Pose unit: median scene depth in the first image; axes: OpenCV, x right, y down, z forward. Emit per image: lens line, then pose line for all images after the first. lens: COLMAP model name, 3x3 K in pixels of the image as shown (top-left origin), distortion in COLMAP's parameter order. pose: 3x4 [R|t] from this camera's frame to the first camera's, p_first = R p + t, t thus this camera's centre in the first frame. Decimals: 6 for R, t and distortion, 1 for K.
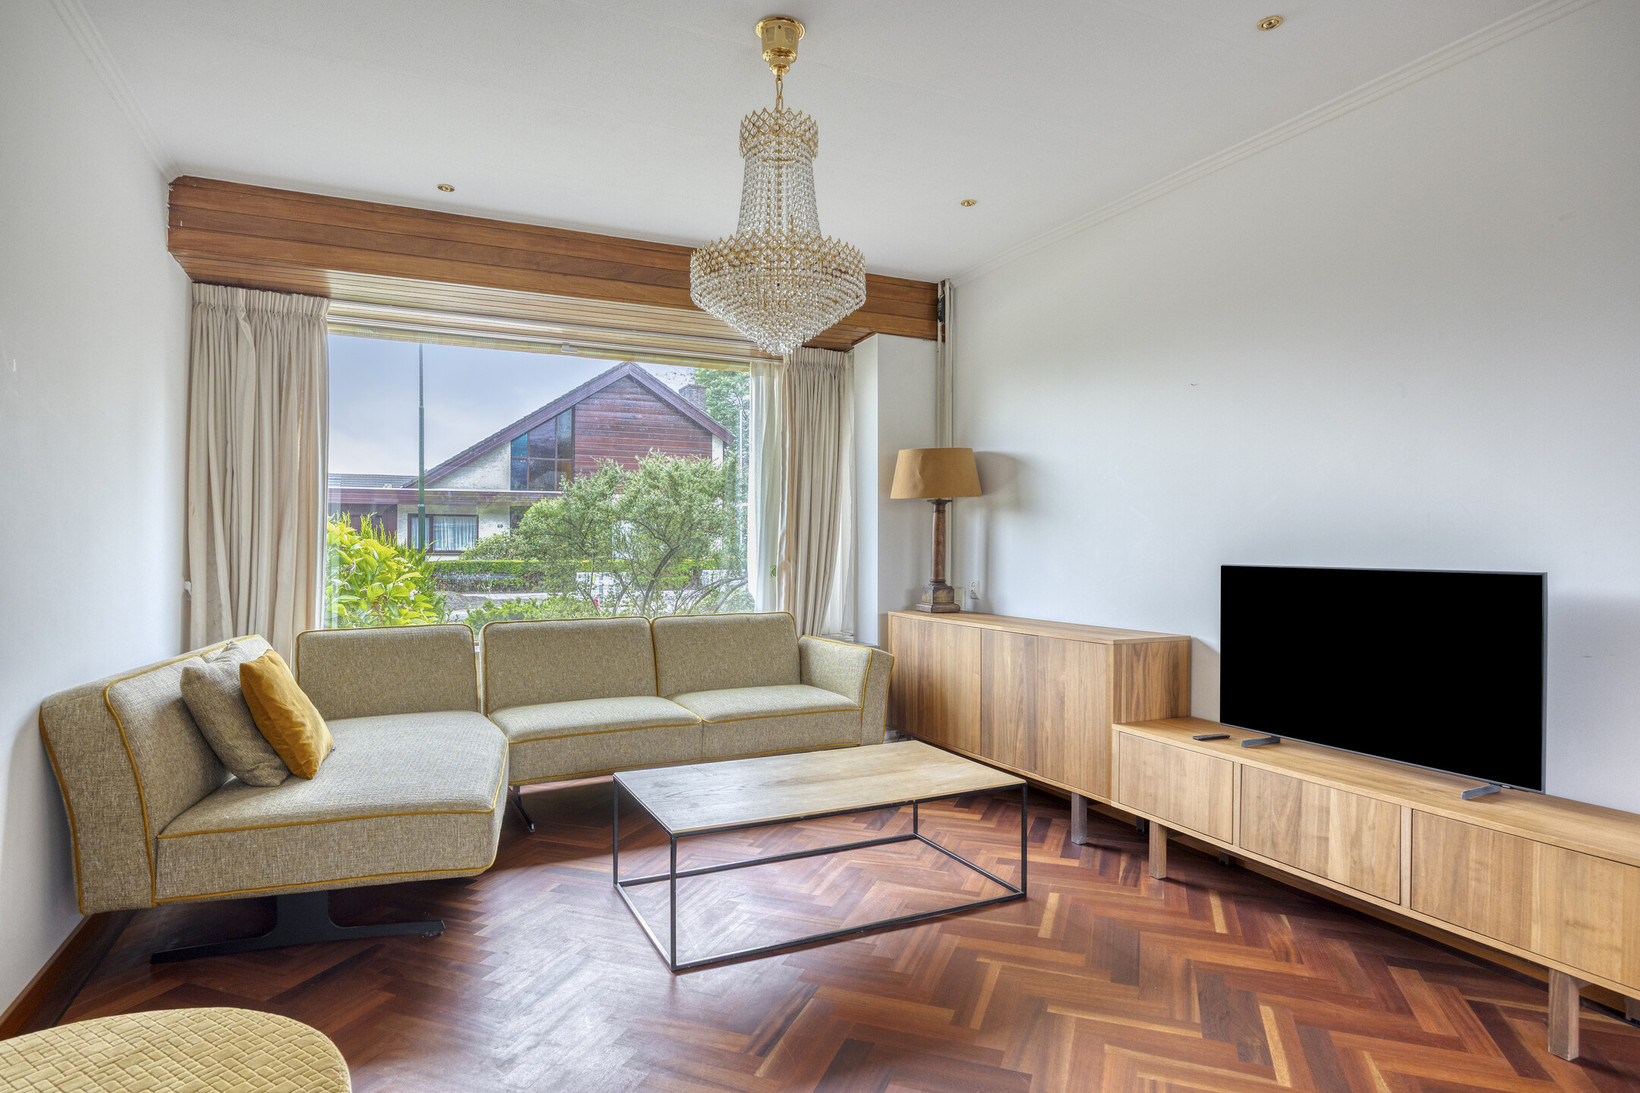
lens RADIAL K [[903.6, 0, 822.2], [0, 903.6, 538.2], [0, 0, 1]] dist [-0.000688, 0.000614]
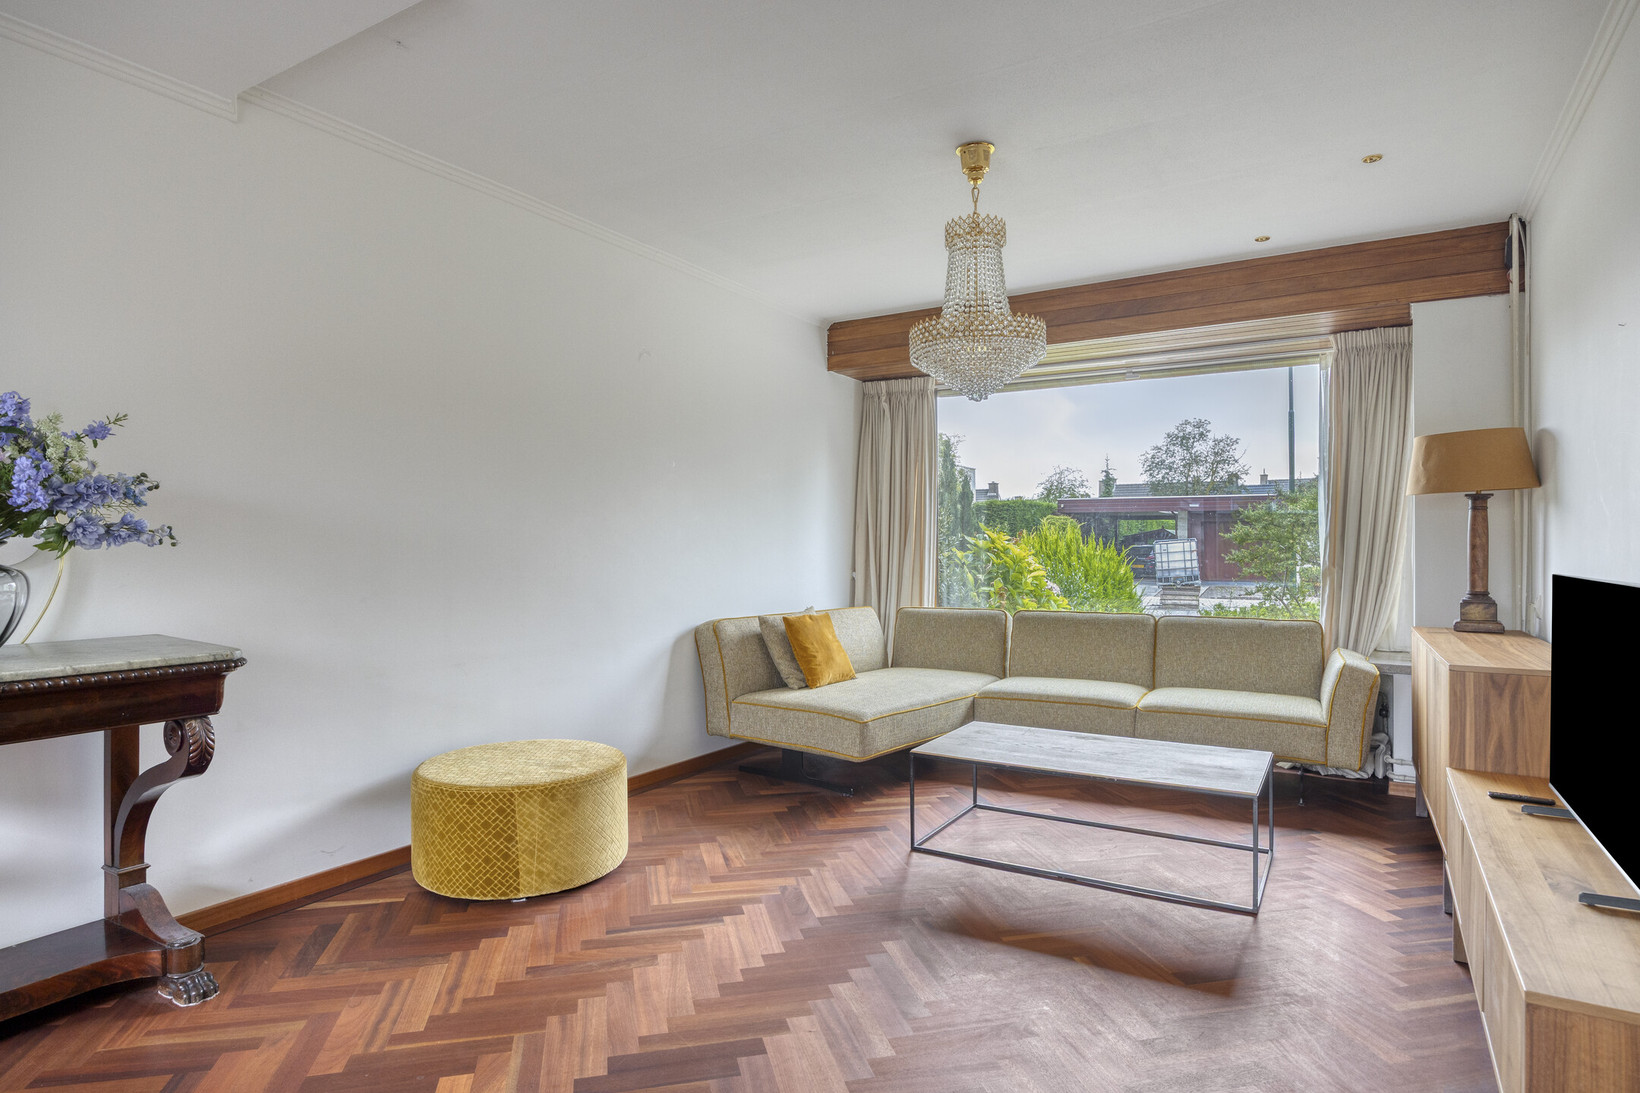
lens RADIAL K [[903.6, 0, 814.9], [0, 903.6, 554.5], [0, 0, 1]] dist [-0.000688, 0.000614]
pose [[0.551022, 0.004505, -0.834479, 0.505168], [0.004382, 0.999956, 0.008292, 0.002980], [0.834479, -0.008226, 0.550978, 0.053211]]
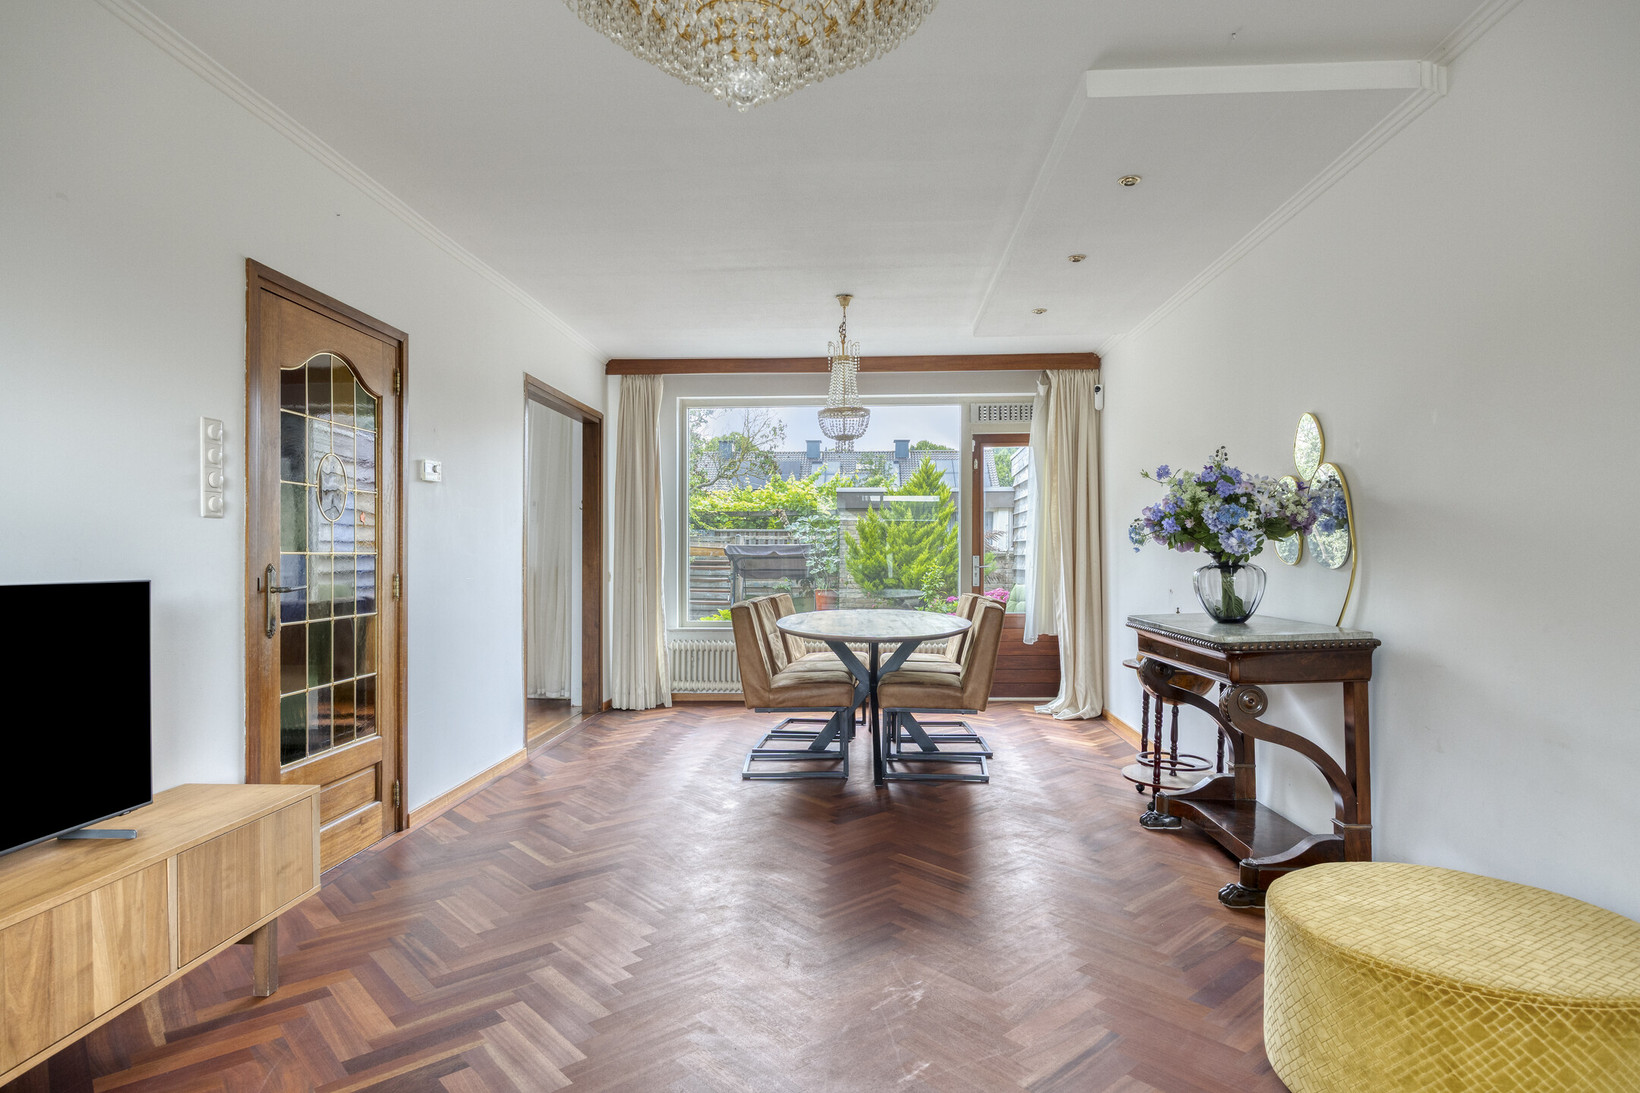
lens RADIAL K [[903.6, 0, 814.3], [0, 903.6, 554.0], [0, 0, 1]] dist [-0.000688, 0.000614]
pose [[-0.878826, -0.003487, 0.477129, -0.164977], [-0.007500, 0.999951, -0.006507, 0.005328], [-0.477083, -0.009297, -0.878809, 0.796093]]
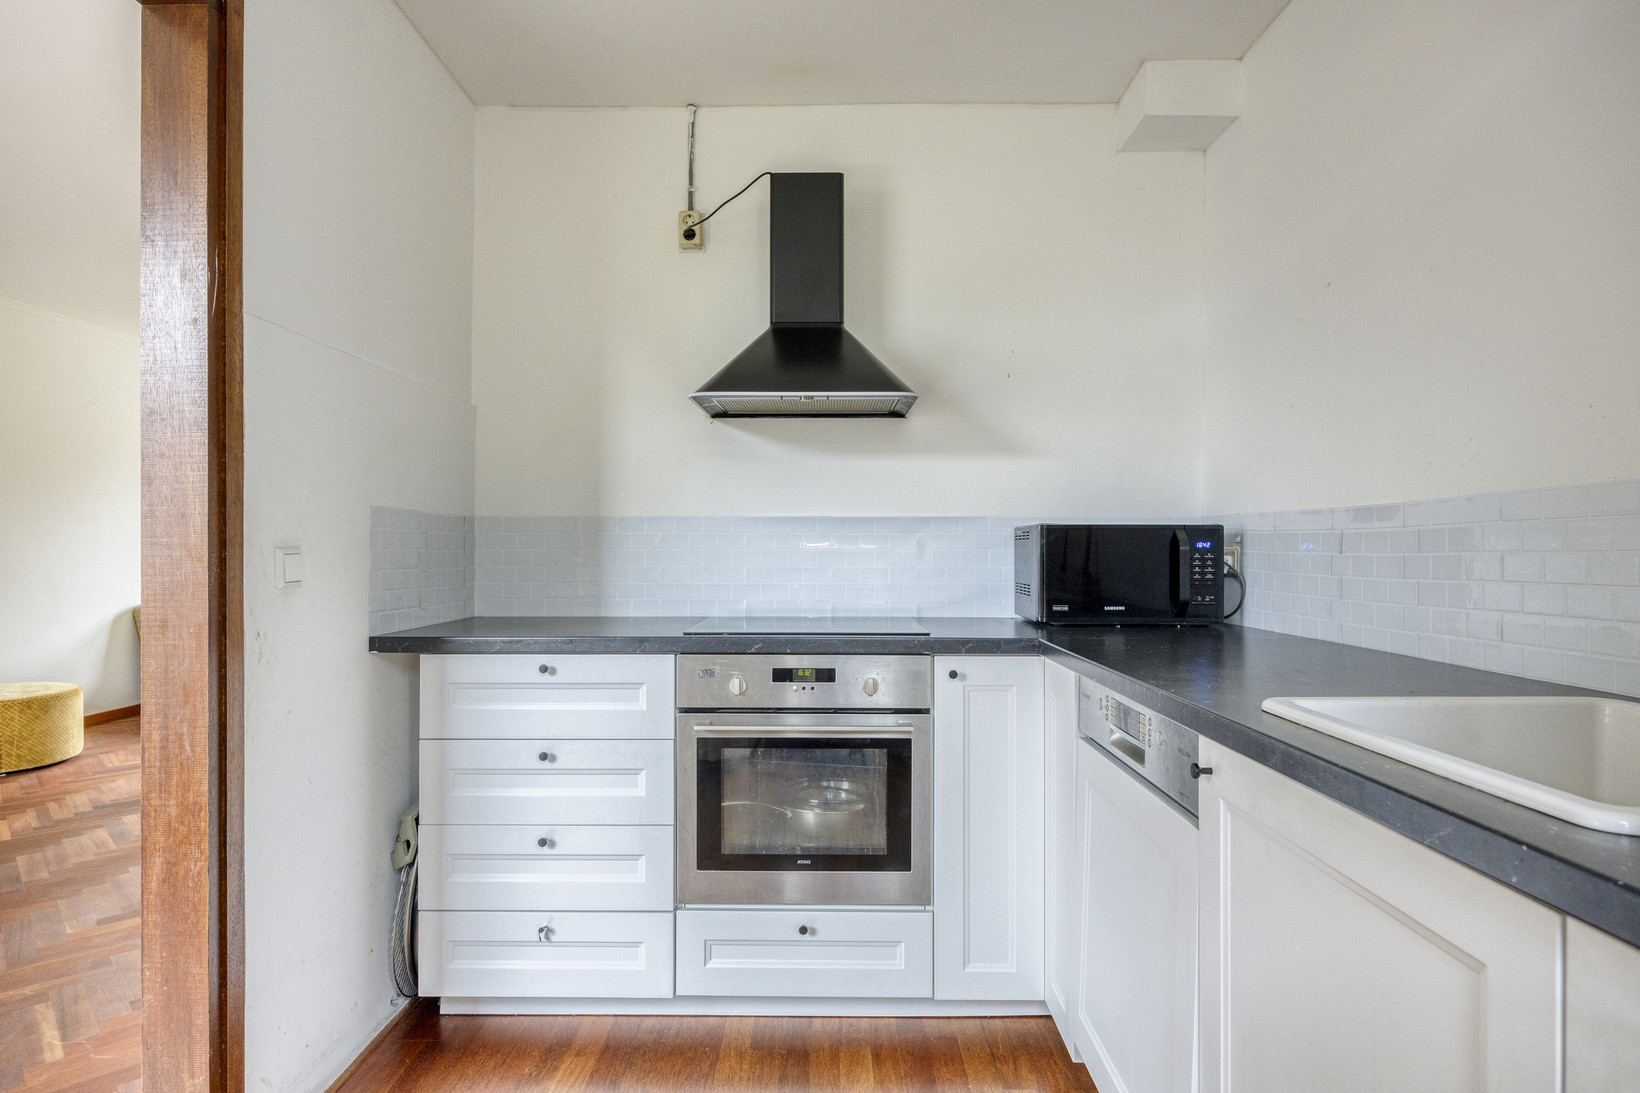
lens RADIAL K [[903.6, 0, 815.2], [0, 903.6, 533.4], [0, 0, 1]] dist [-0.000688, 0.000614]
pose [[0.900017, -0.009695, -0.435747, 1.109291], [0.005686, 0.999929, -0.010504, 0.001012], [0.435818, 0.006976, 0.900008, -0.281708]]
